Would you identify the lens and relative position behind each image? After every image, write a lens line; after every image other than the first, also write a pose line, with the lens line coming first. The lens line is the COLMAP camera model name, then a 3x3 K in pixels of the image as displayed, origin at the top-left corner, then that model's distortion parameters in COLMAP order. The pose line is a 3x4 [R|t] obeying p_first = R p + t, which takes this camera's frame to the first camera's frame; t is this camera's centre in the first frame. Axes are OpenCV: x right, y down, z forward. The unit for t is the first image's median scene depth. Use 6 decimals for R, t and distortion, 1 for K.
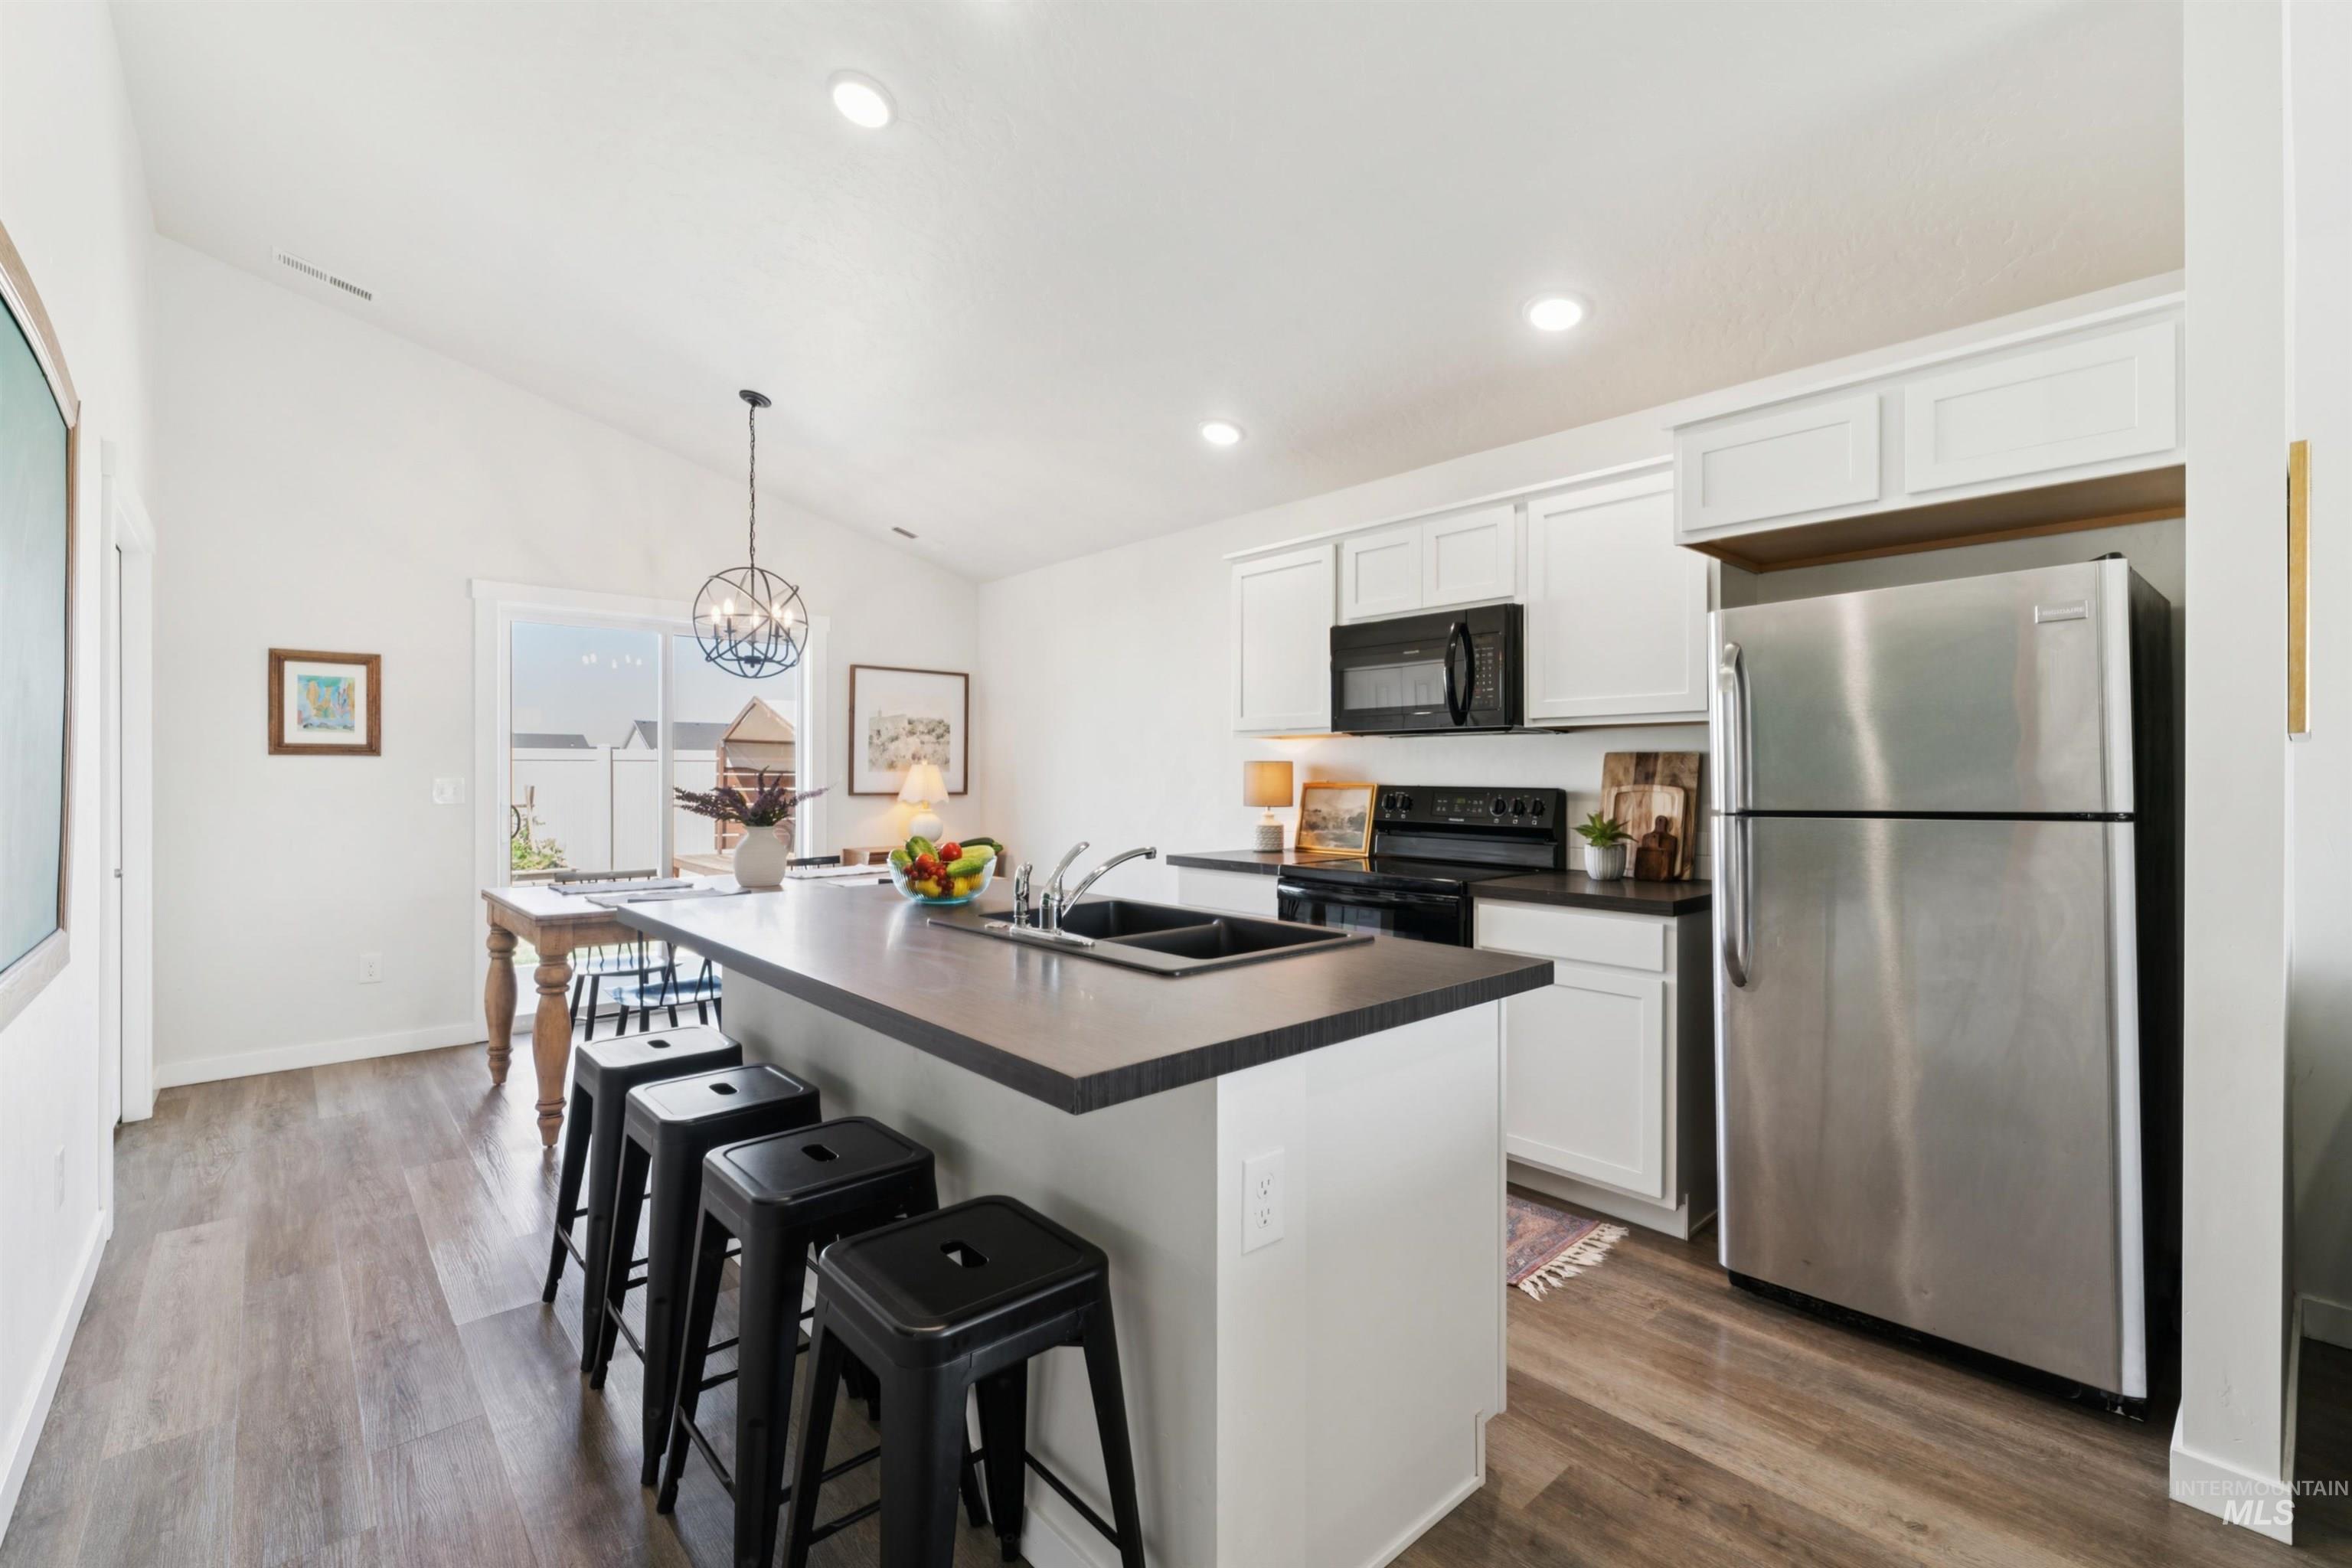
lens RADIAL K [[1028.0, 0, 1181.1], [0, 1028.0, 776.0], [0, 0, 1]] dist [0.001255, -0.000226]
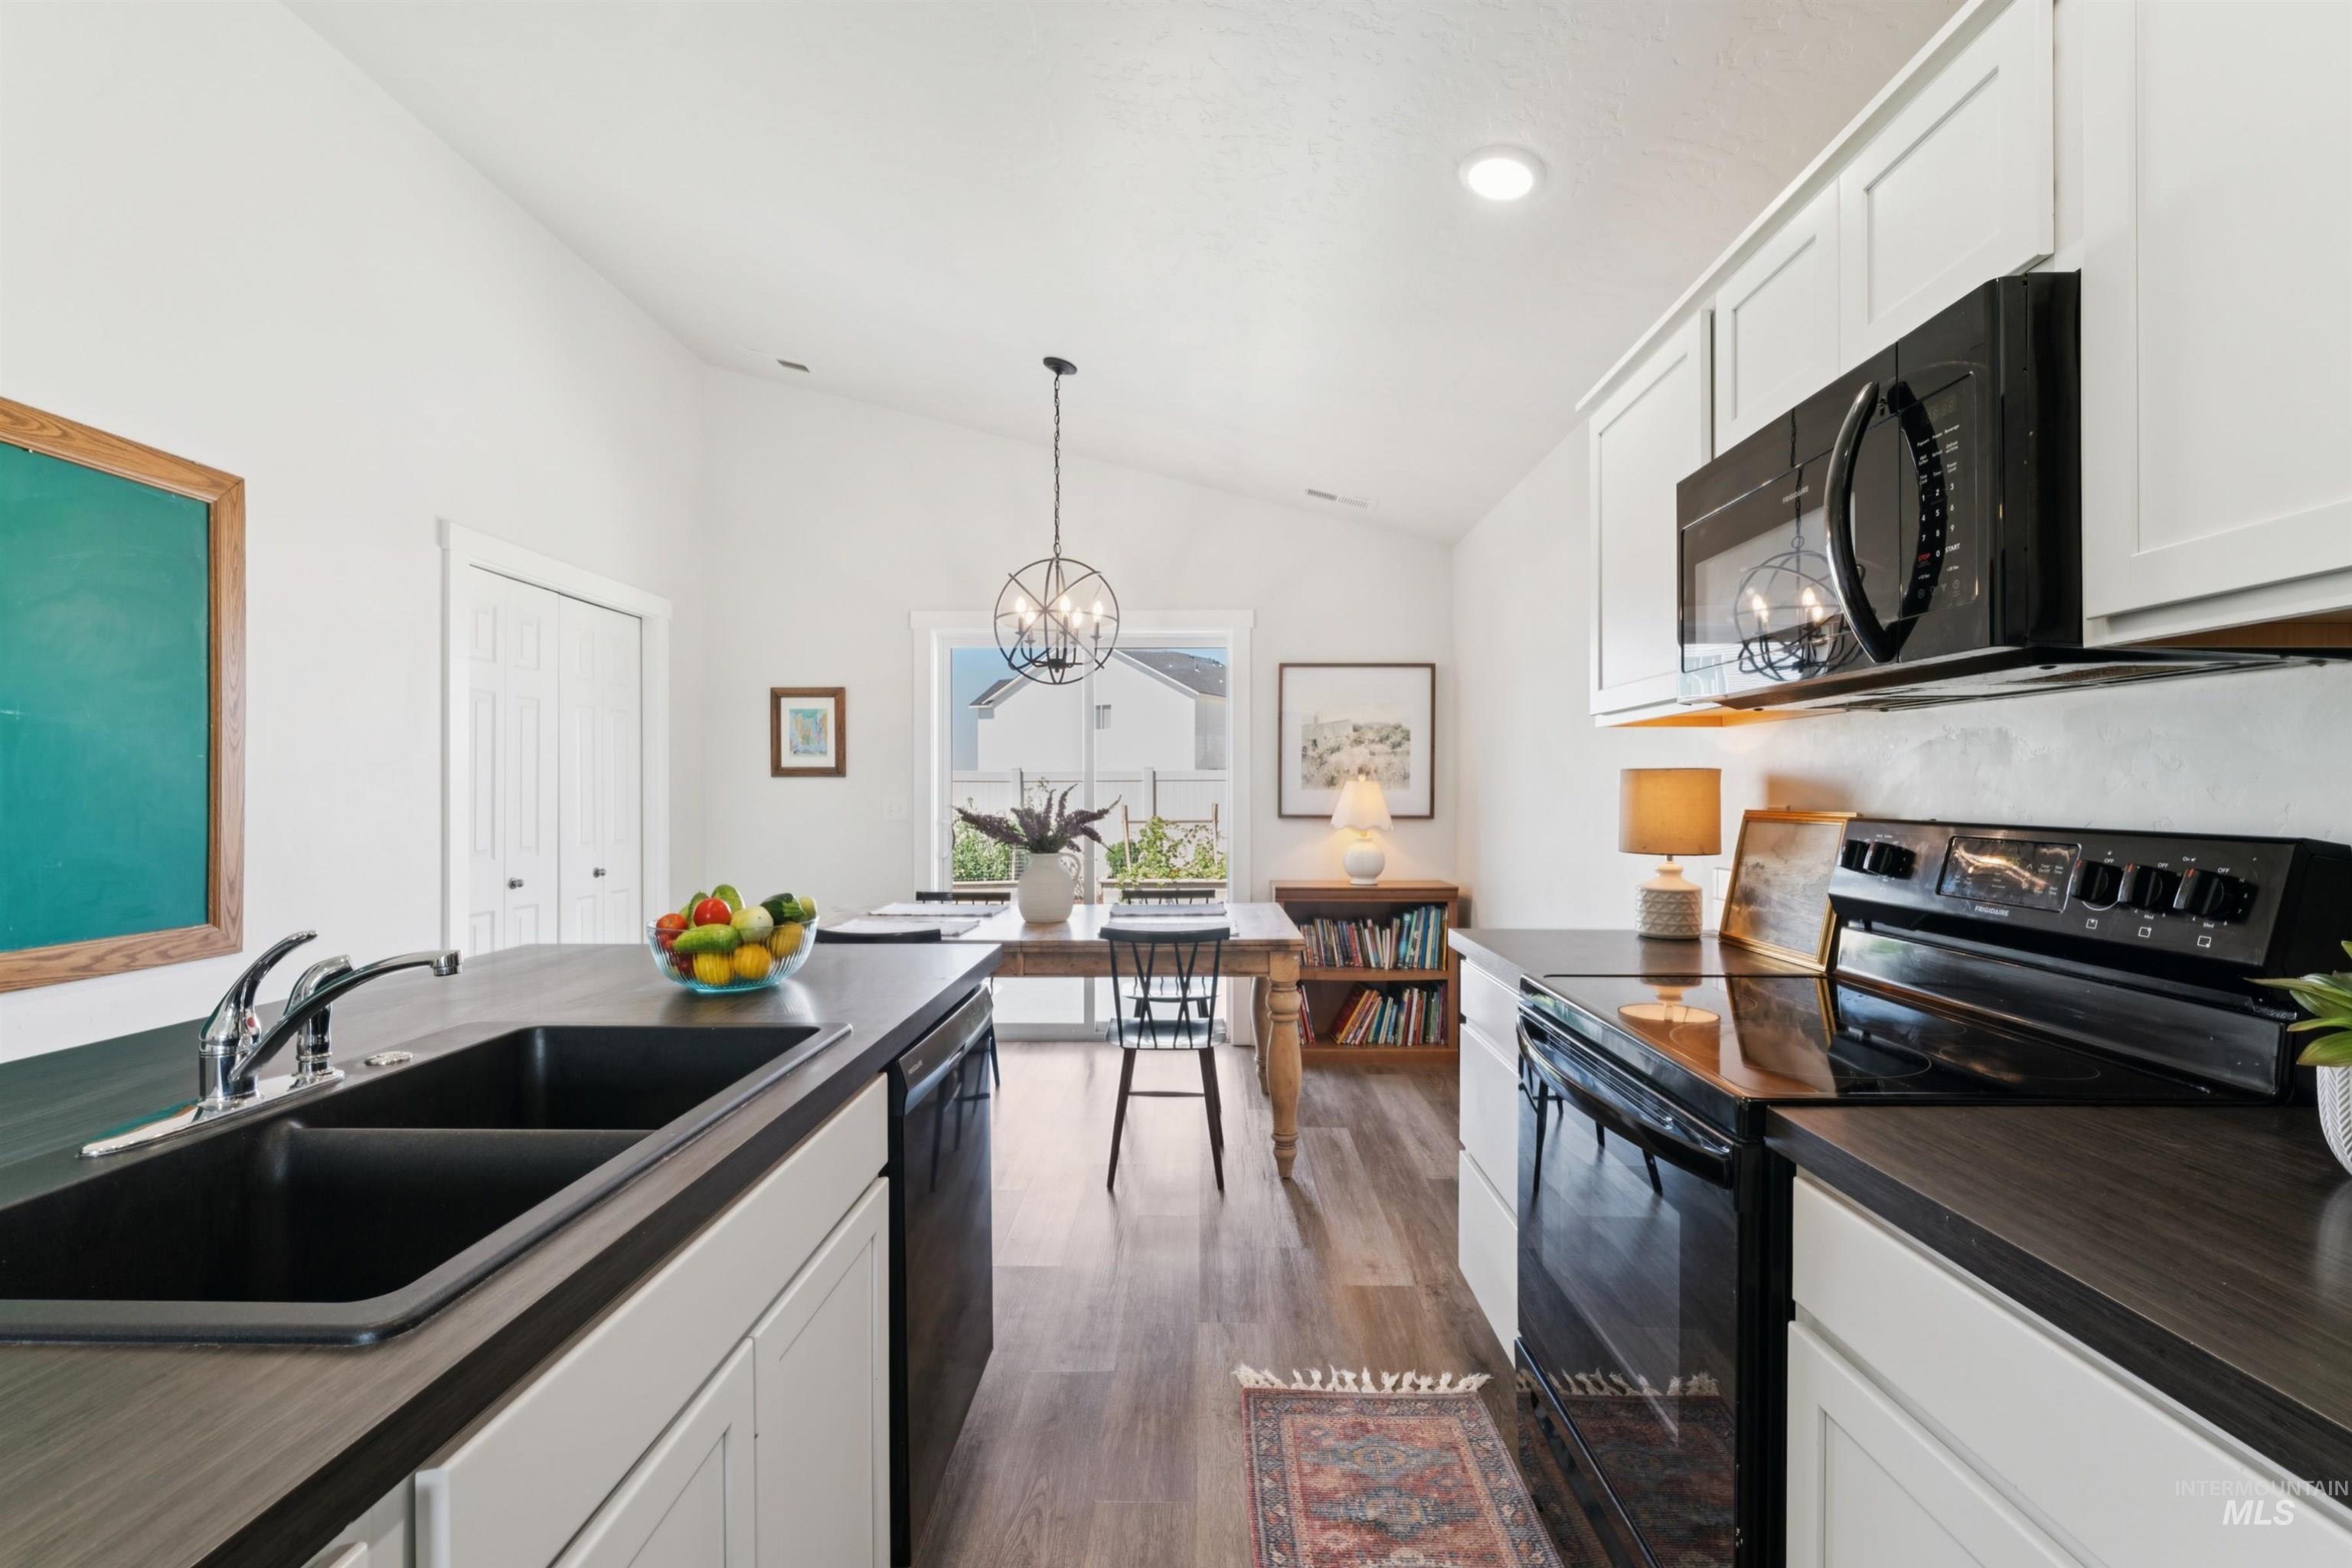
lens RADIAL K [[1028.0, 0, 1184.1], [0, 1028.0, 788.9], [0, 0, 1]] dist [0.001255, -0.000226]
pose [[0.732384, -0.003250, -0.680885, 0.260939], [-0.000210, 0.999987, -0.004999, -0.000989], [0.680892, 0.003804, 0.732374, 0.432654]]
